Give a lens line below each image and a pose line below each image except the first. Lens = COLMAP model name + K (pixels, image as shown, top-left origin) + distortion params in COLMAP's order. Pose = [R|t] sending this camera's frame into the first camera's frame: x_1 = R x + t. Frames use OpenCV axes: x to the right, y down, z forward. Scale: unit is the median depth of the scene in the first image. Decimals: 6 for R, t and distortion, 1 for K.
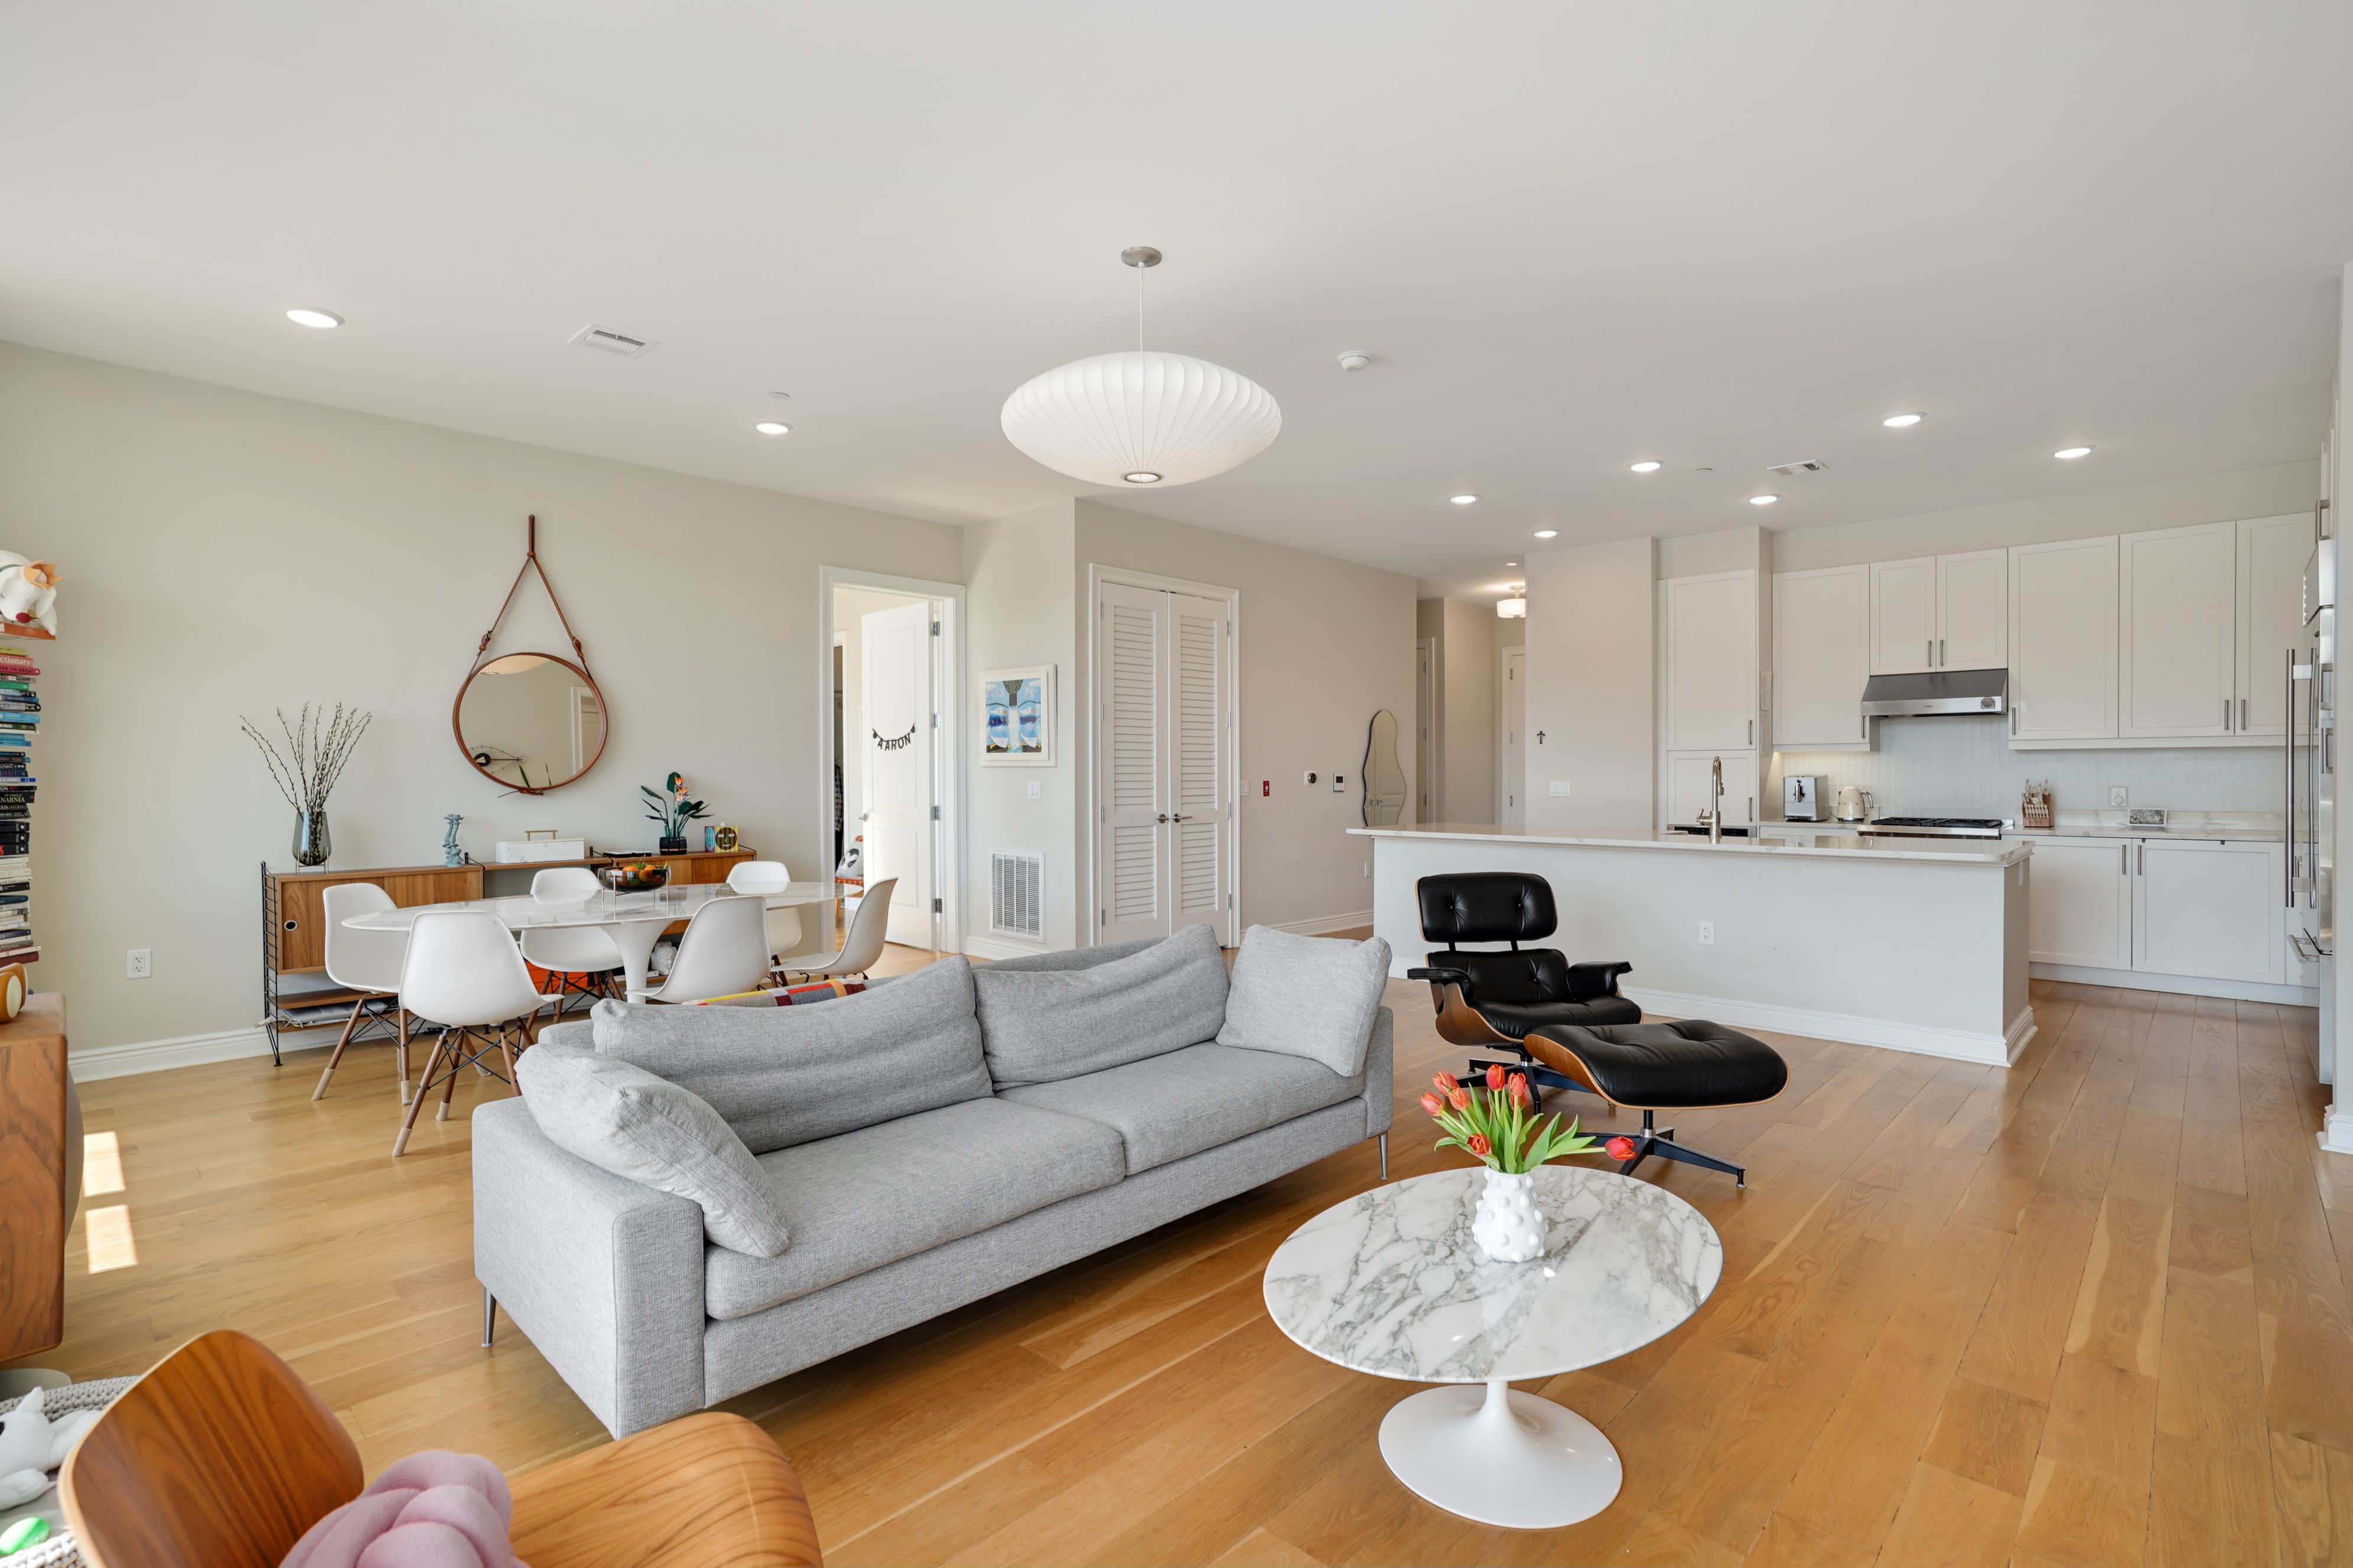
lens RADIAL K [[1106.9, 0, 1178.8], [0, 1106.9, 738.6], [0, 0, 1]] dist [-0.001163, 0.000205]
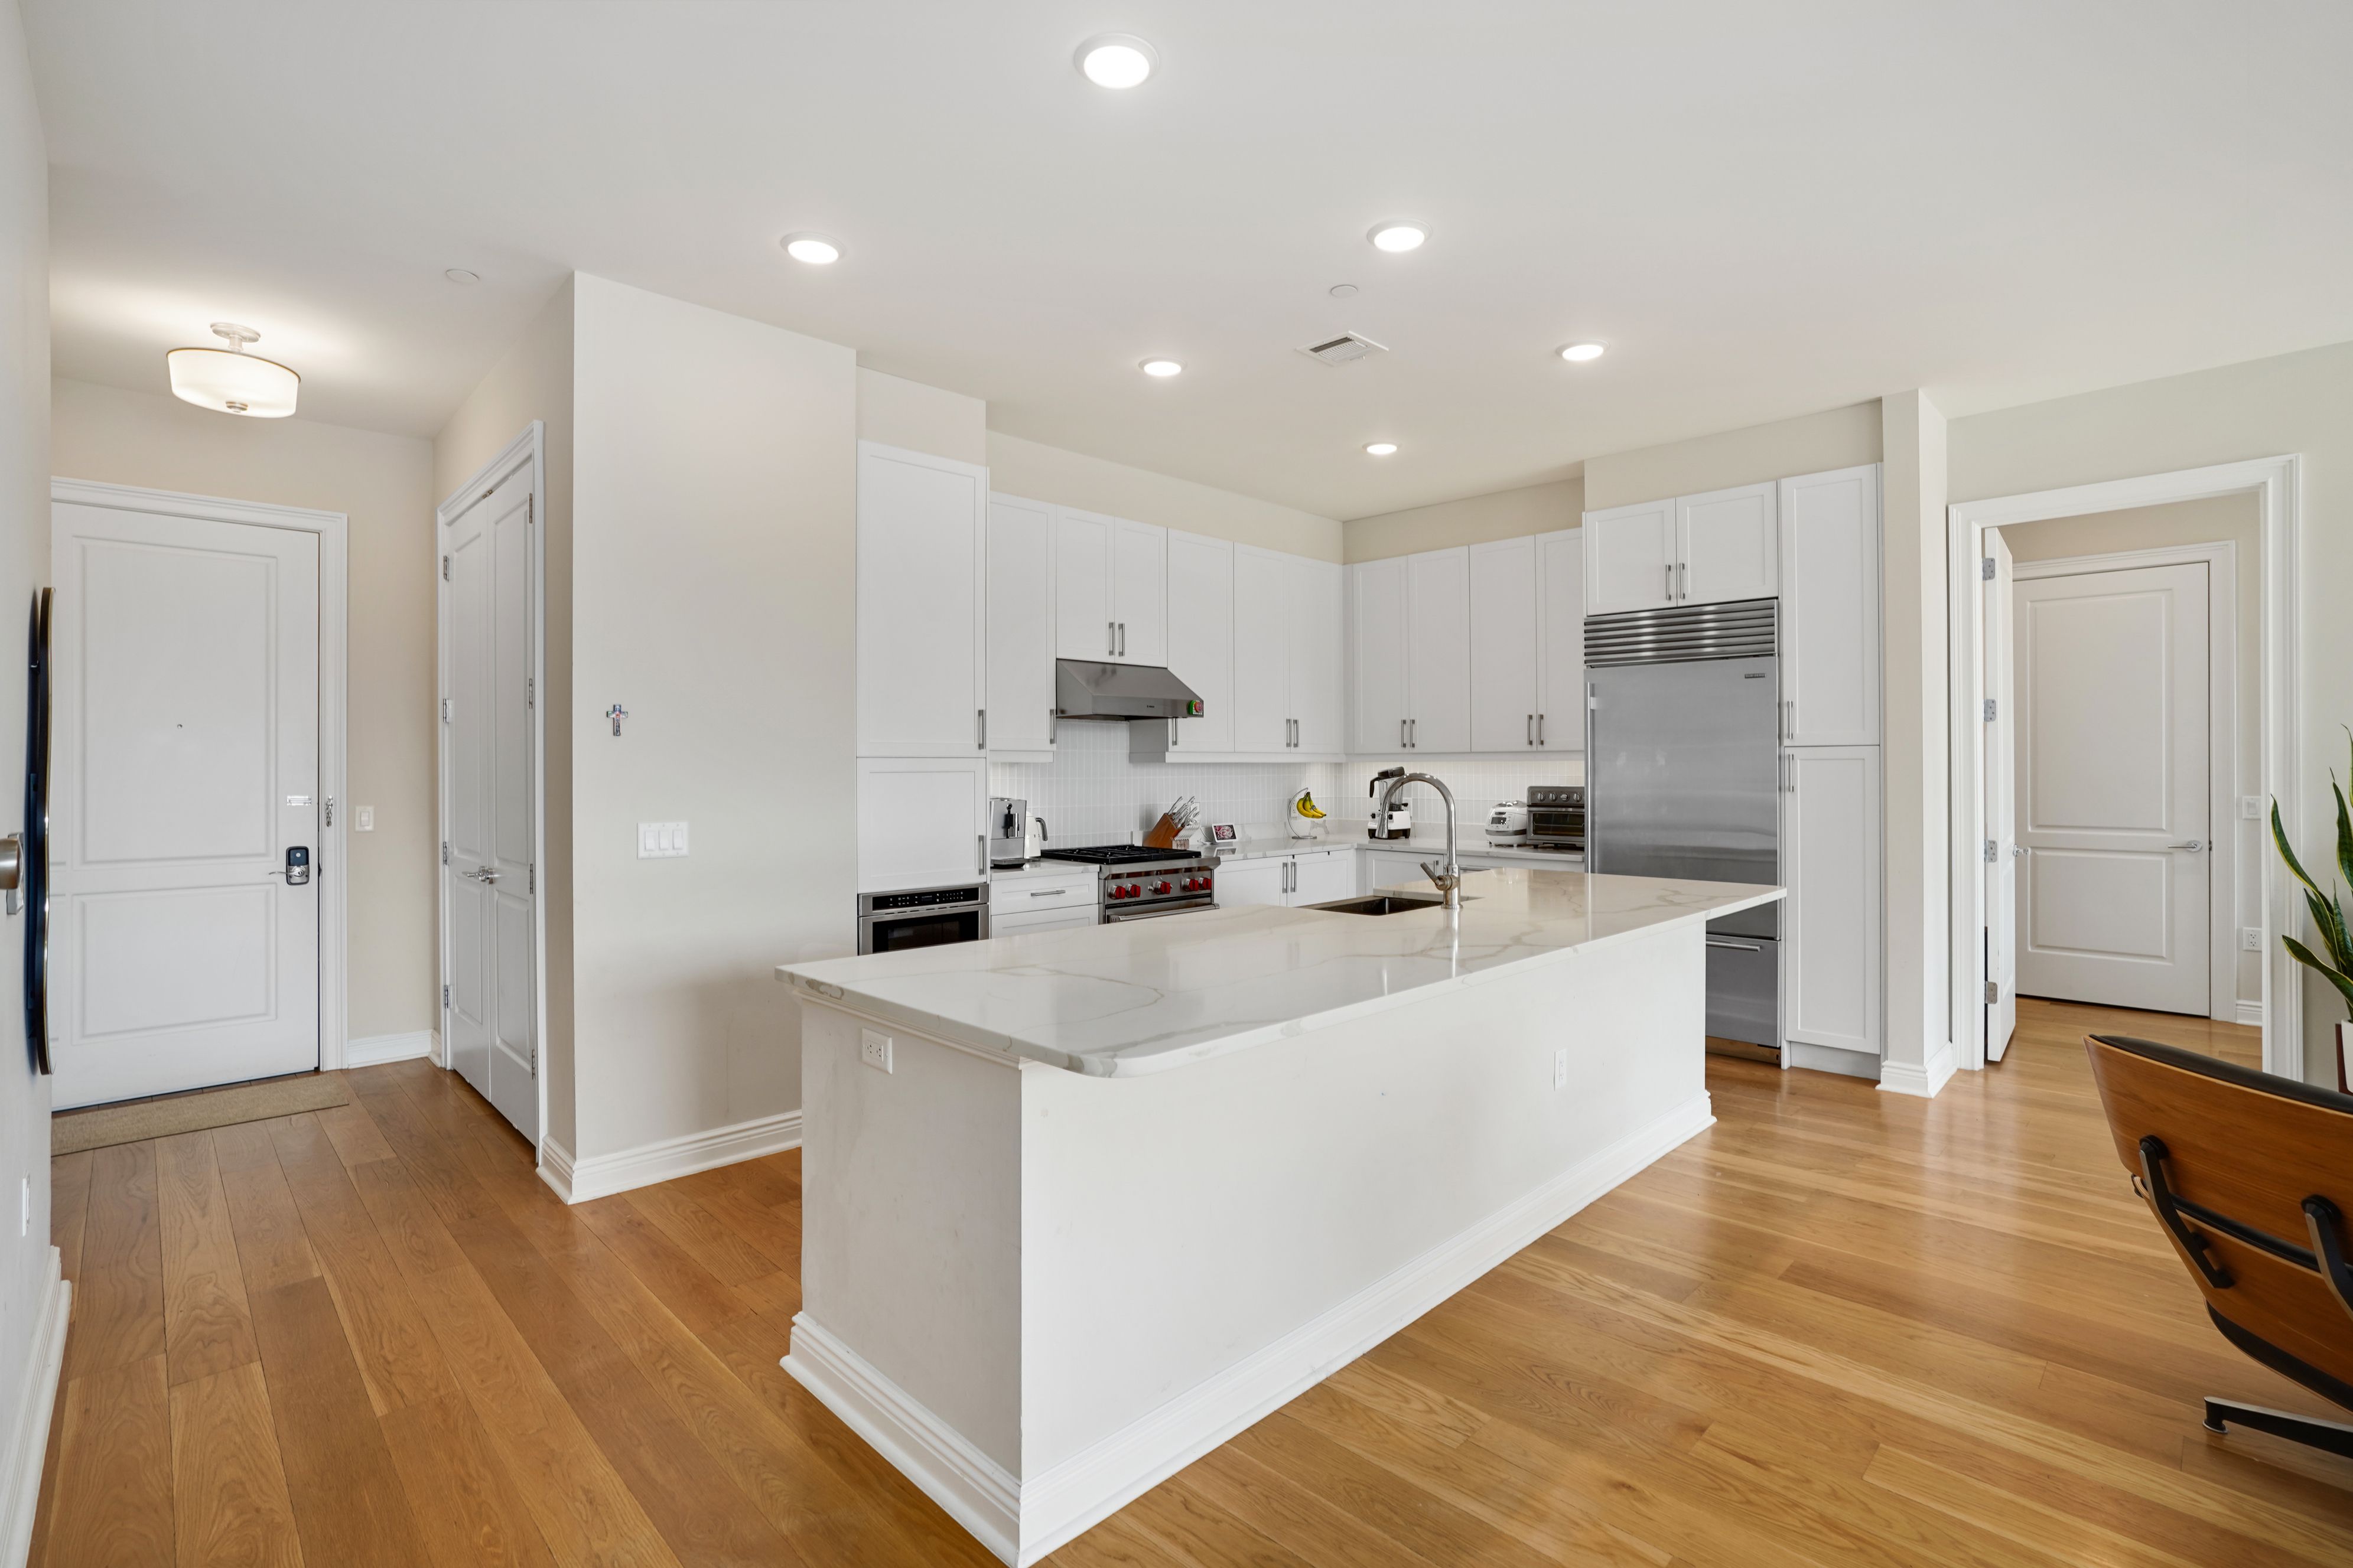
lens RADIAL K [[1077.0, 0, 1142.9], [0, 1077.0, 771.0], [0, 0, 1]] dist [0.000459, 0.000393]
pose [[0.035781, -0.002938, 0.999355, -0.302978], [-0.025520, 0.999667, 0.003853, 0.046015], [-0.999034, -0.025641, 0.035694, 3.335157]]
